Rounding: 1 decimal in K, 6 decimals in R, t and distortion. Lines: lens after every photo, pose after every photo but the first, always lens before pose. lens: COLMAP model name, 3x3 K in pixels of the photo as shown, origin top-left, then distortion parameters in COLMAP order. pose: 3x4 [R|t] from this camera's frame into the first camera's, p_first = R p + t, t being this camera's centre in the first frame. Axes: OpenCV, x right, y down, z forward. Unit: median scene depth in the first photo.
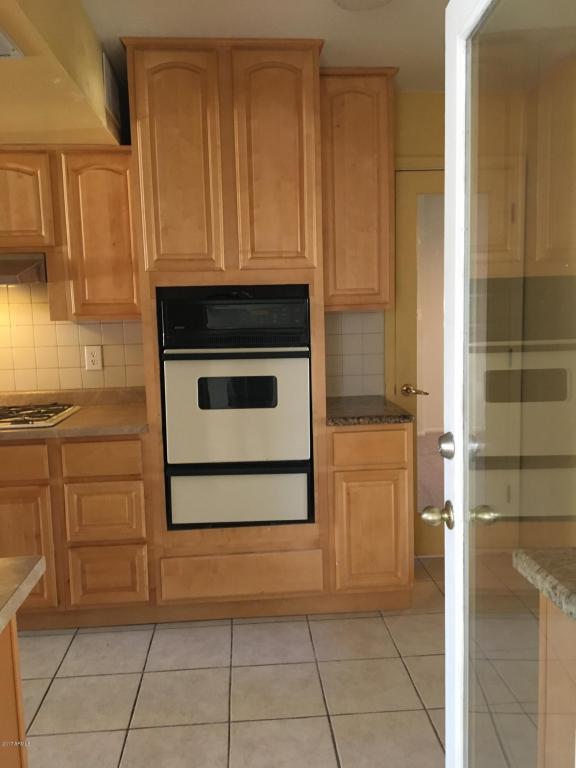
lens RADIAL K [[655.3, 0, 289.3], [0, 655.3, 384.0], [0, 0, 1]] dist [0.021677, -0.022734]
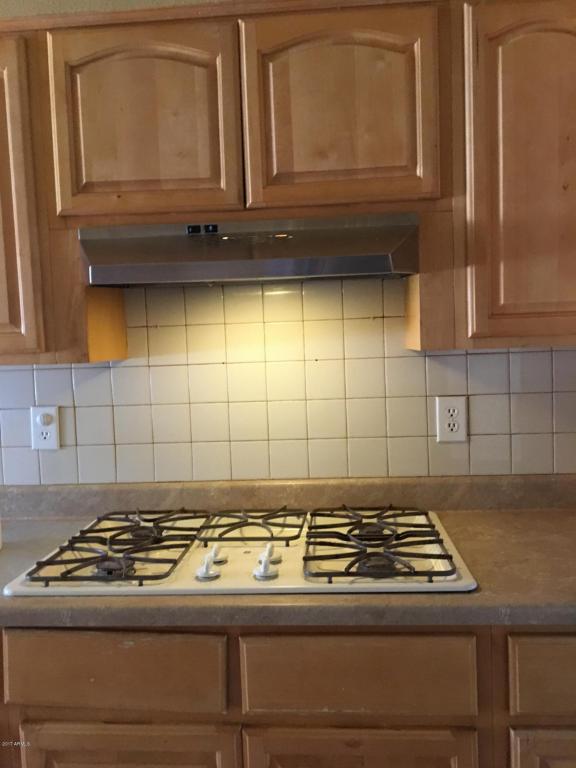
lens RADIAL K [[655.3, 0, 287.9], [0, 655.3, 384.1], [0, 0, 1]] dist [0.021677, -0.022734]
pose [[0.986548, -0.000646, -0.163473, -0.387200], [-0.007772, 0.998676, -0.050854, -0.045239], [0.163290, 0.051441, 0.985236, 0.507026]]
